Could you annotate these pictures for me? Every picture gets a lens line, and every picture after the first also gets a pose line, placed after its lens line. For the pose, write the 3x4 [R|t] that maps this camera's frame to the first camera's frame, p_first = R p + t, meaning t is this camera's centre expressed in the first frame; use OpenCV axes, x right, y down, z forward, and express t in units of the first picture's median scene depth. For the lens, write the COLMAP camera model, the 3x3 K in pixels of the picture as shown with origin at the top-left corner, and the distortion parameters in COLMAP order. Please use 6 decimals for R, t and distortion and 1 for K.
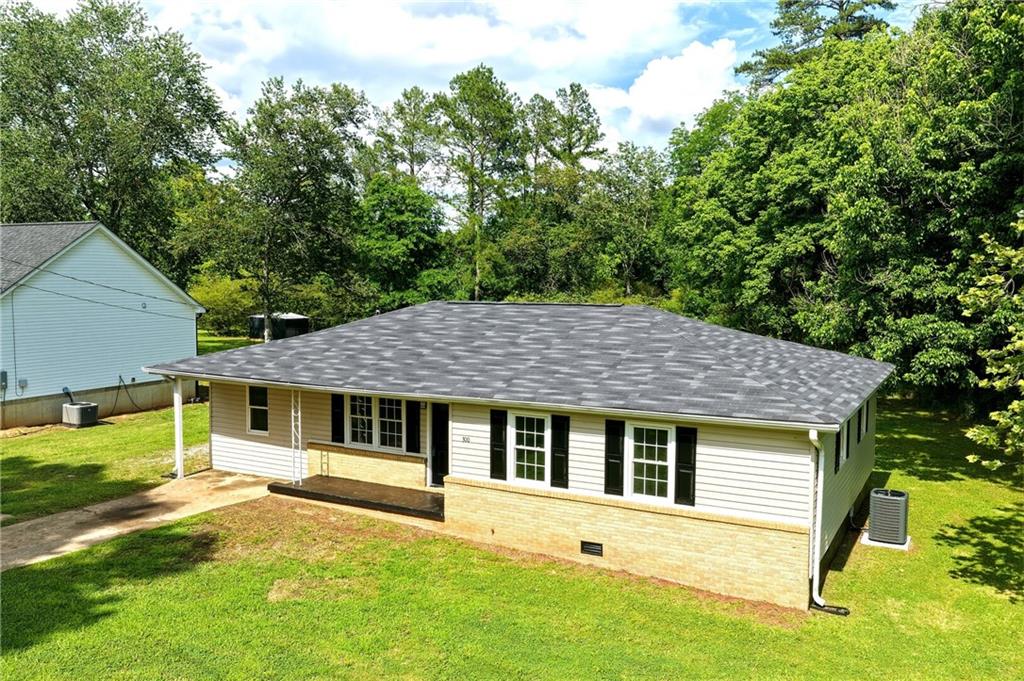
lens RADIAL K [[844.5, 0, 518.6], [0, 844.5, 338.7], [0, 0, 1]] dist [-0.002130, 0.008831]
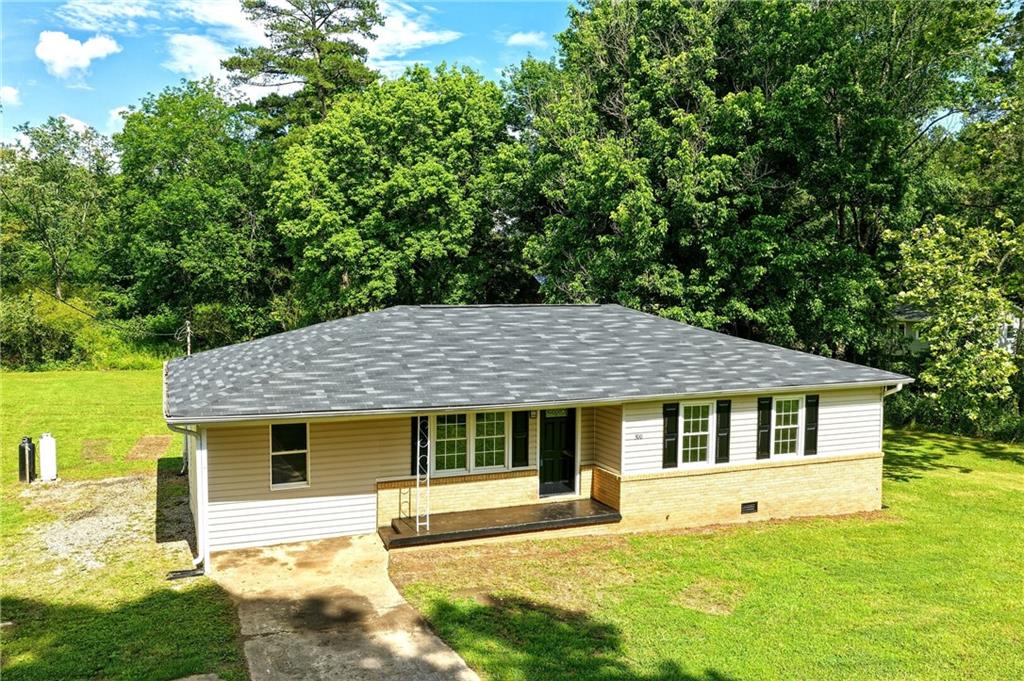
lens RADIAL K [[844.5, 0, 518.6], [0, 844.5, 338.7], [0, 0, 1]] dist [-0.002130, 0.008831]
pose [[0.631418, -0.054756, 0.773507, -0.965235], [0.054696, 0.998164, 0.026011, -0.036109], [-0.773512, 0.025884, 0.633253, 0.461632]]
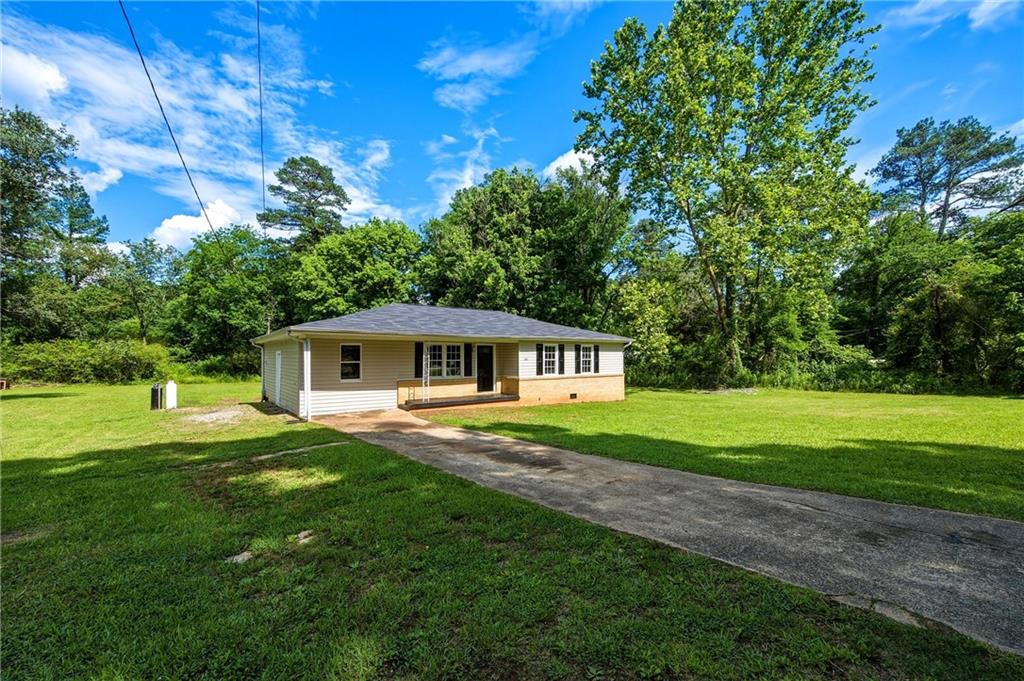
lens RADIAL K [[408.9, 0, 514.3], [0, 408.9, 351.2], [0, 0, 1]] dist [-0.002119, -0.000210]
pose [[0.401291, 0.006049, 0.915931, -1.038560], [0.074500, 0.996449, -0.039221, 0.139915], [-0.912916, 0.083976, 0.399415, 0.621024]]
